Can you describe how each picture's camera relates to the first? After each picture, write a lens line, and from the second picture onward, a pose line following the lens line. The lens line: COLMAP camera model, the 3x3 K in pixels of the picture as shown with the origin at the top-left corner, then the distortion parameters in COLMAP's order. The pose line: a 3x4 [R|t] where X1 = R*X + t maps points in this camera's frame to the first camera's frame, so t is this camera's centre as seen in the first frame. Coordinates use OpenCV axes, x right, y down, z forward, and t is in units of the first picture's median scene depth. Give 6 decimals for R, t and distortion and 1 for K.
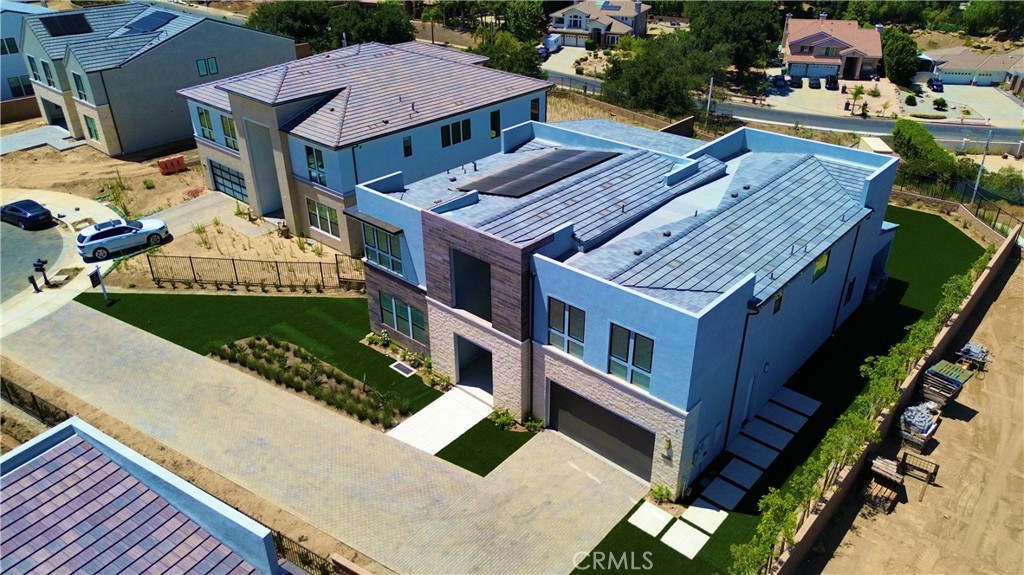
lens RADIAL K [[724.4, 0, 512.0], [0, 724.4, 287.5], [0, 0, 1]] dist [0.009406, 0.001741]
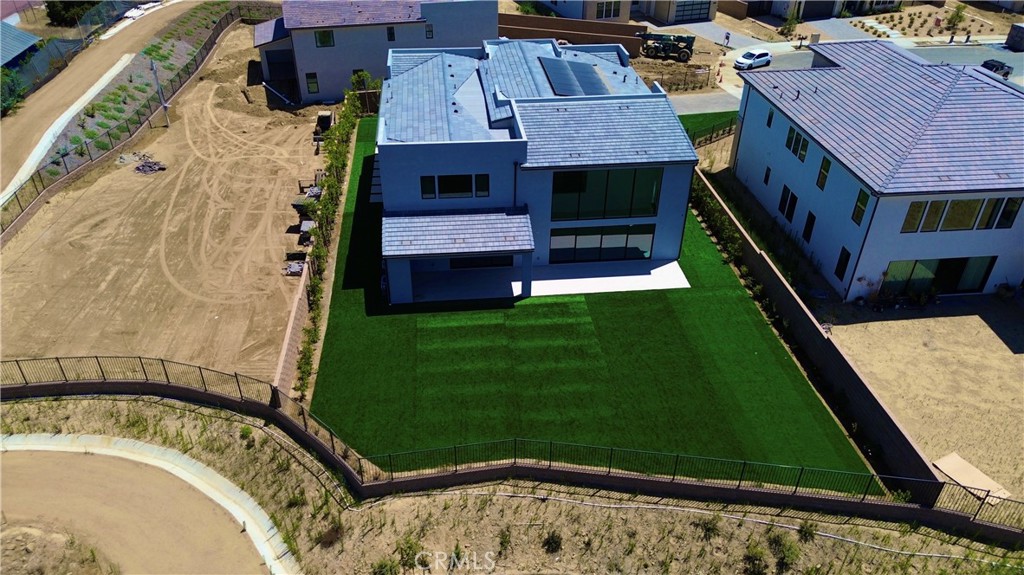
lens RADIAL K [[724.4, 0, 512.0], [0, 724.4, 287.5], [0, 0, 1]] dist [0.009406, 0.001741]
pose [[-0.666361, 0.421837, -0.614830, 1.209186], [-0.361430, 0.538489, 0.761182, -1.012813], [0.652174, 0.729440, -0.206363, 1.578486]]
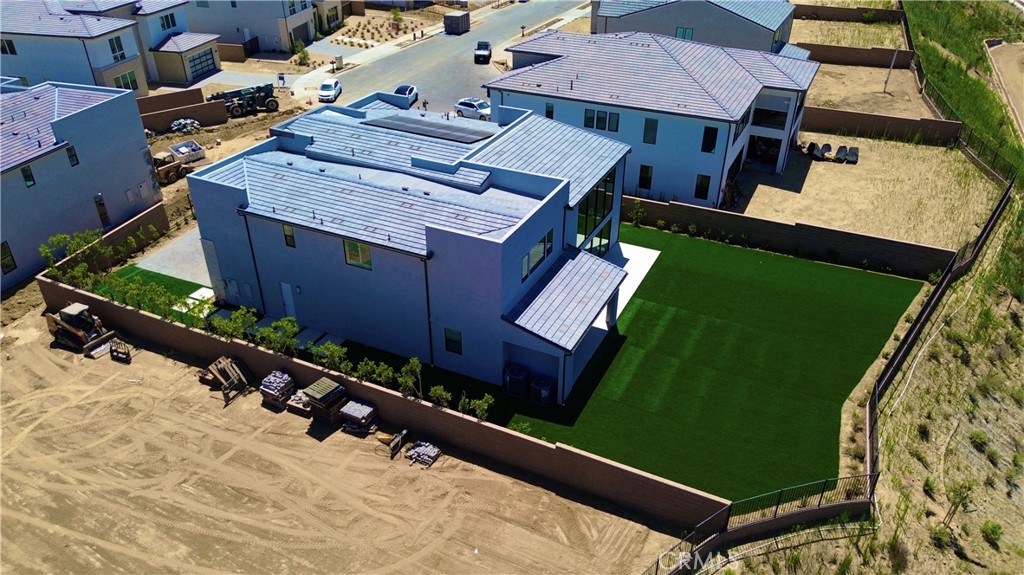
lens RADIAL K [[724.4, 0, 512.0], [0, 724.4, 287.5], [0, 0, 1]] dist [0.009406, 0.001741]
pose [[0.274132, 0.510854, -0.814788, 1.354650], [-0.470108, 0.810300, 0.349874, -0.475861], [0.838958, 0.287127, 0.462286, 0.631700]]
